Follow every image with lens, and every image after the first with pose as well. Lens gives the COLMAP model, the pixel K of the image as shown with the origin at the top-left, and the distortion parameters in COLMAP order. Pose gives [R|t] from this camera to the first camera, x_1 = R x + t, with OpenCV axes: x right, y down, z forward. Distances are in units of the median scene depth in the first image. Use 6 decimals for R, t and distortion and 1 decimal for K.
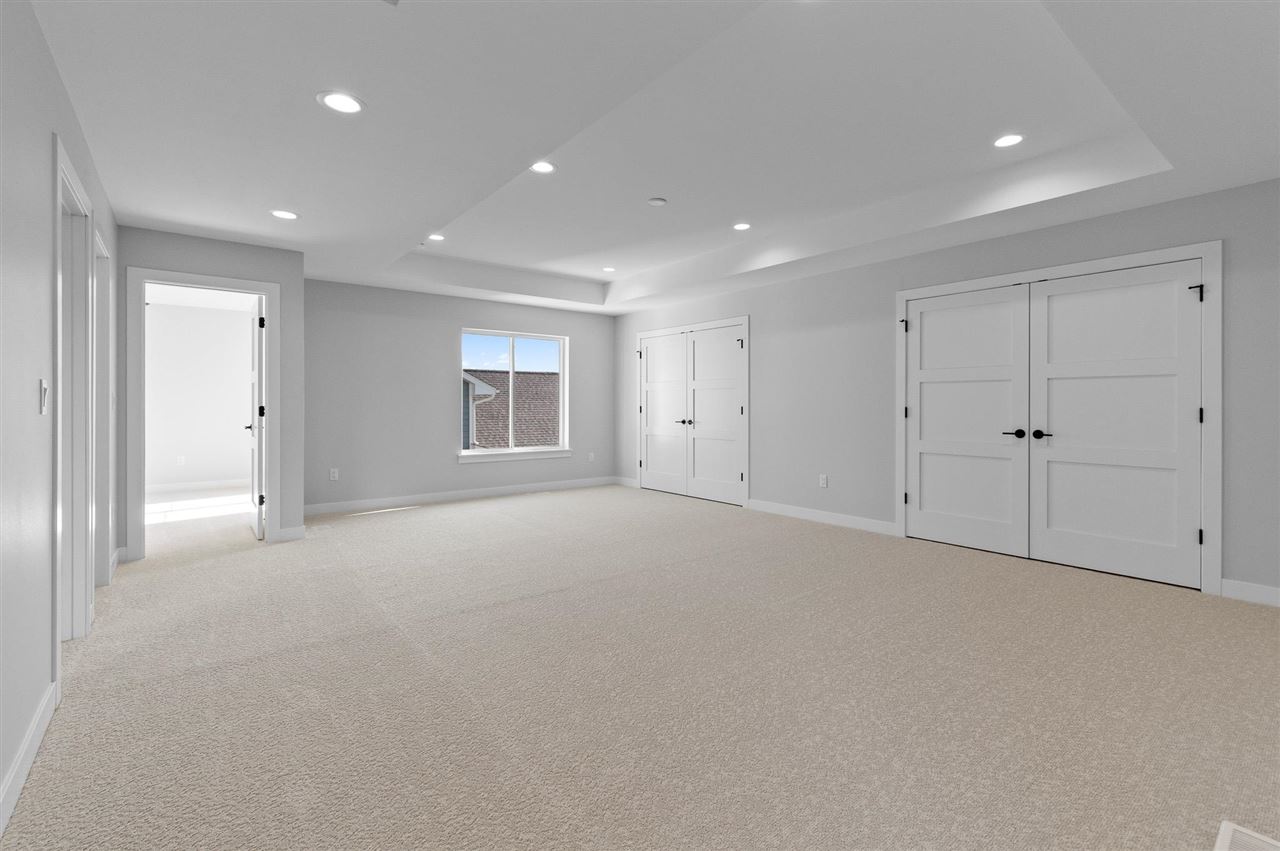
lens RADIAL K [[569.1, 0, 632.4], [0, 569.1, 411.6], [0, 0, 1]] dist [0.006648, -0.001525]
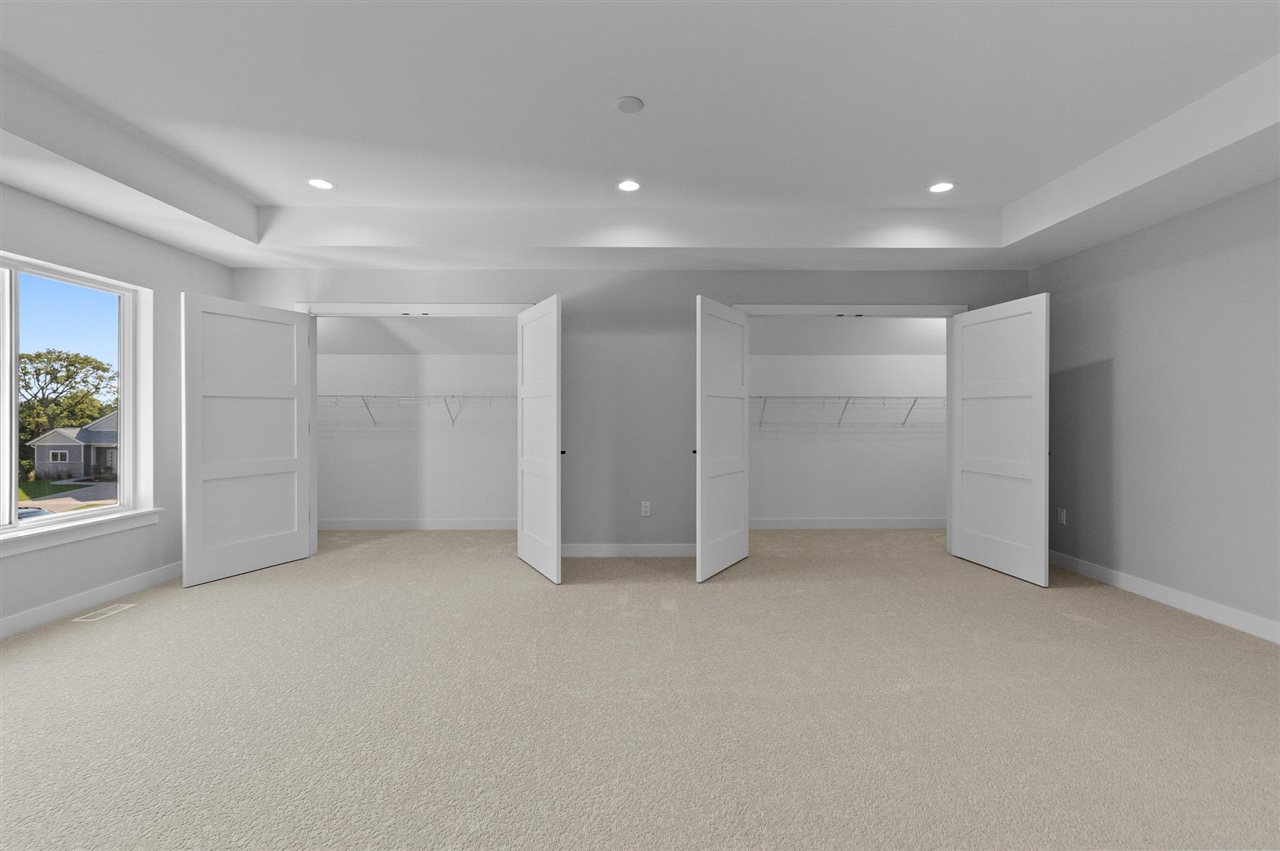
lens RADIAL K [[569.1, 0, 634.1], [0, 569.1, 420.4], [0, 0, 1]] dist [0.006648, -0.001525]
pose [[0.607844, -0.006302, 0.794032, -0.260964], [0.010534, 0.999945, -0.000127, -0.008899], [-0.793987, 0.008442, 0.607876, 0.348680]]
